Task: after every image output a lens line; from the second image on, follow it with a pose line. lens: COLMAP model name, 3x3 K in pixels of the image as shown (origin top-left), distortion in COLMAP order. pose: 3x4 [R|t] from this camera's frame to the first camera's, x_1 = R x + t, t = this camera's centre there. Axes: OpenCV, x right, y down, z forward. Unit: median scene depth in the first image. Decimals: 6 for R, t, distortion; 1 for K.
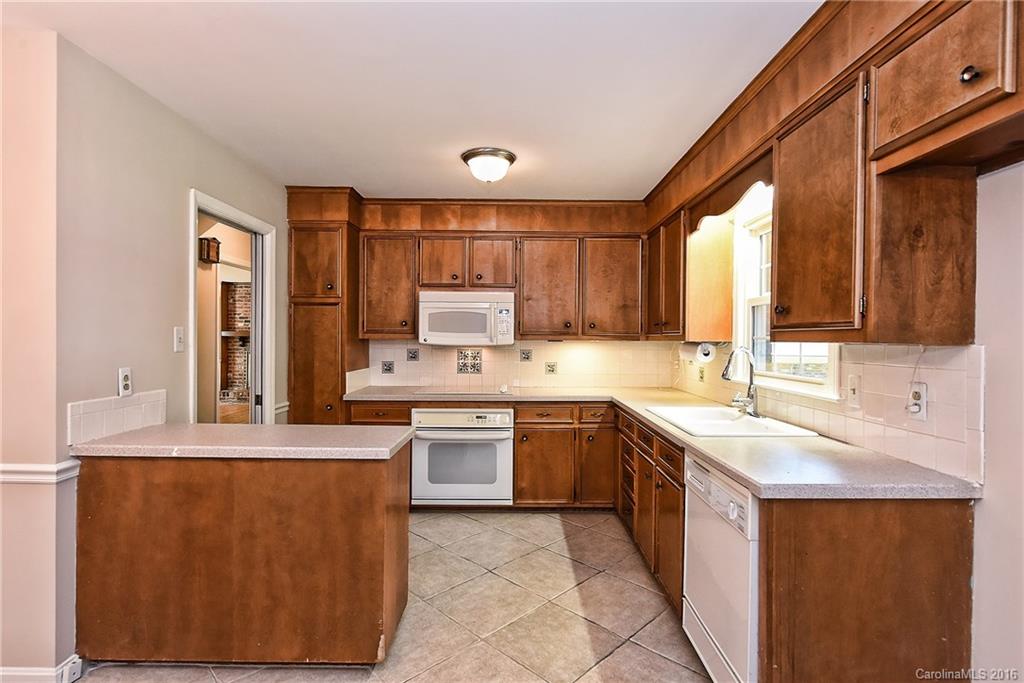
lens RADIAL K [[499.1, 0, 512.0], [0, 499.1, 341.5], [0, 0, 1]] dist [0.000624, -0.000816]
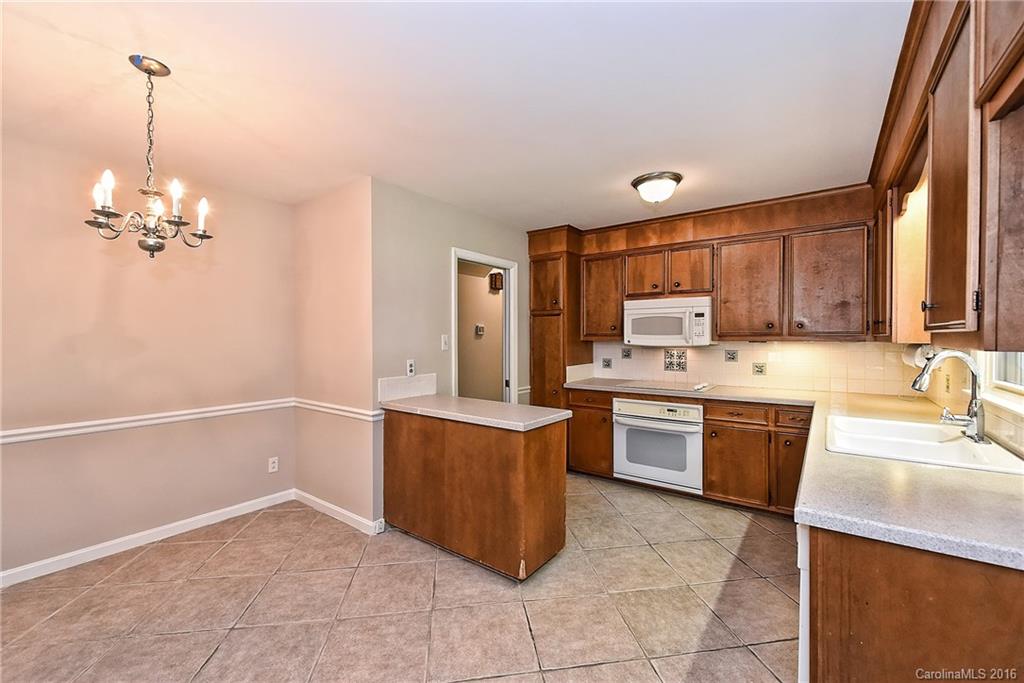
lens RADIAL K [[417.0, 0, 512.0], [0, 417.0, 341.5], [0, 0, 1]] dist [0.001854, -0.004800]
pose [[0.801787, -0.003100, -0.597601, 0.211307], [0.004801, 0.999988, 0.001255, -0.005814], [0.597590, -0.003875, 0.801792, 0.037399]]
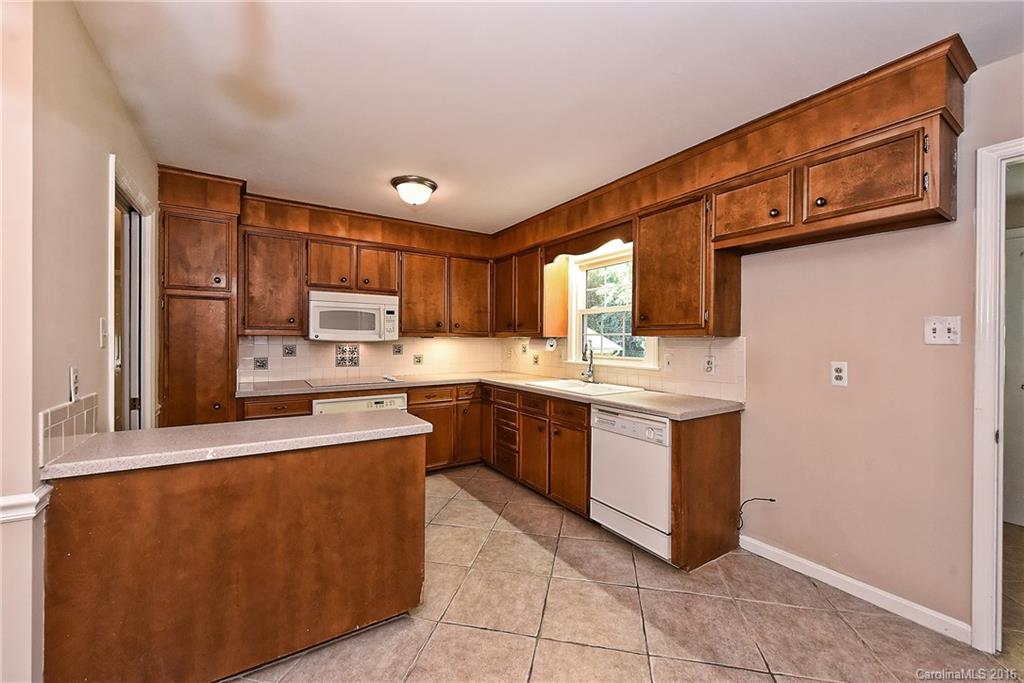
lens RADIAL K [[405.7, 0, 512.0], [0, 405.7, 341.5], [0, 0, 1]] dist [0.000749, -0.000079]
pose [[0.837604, -0.004758, 0.546257, -0.320540], [0.003687, 0.999989, 0.003058, 0.007696], [-0.546265, -0.000547, 0.837612, 0.039987]]
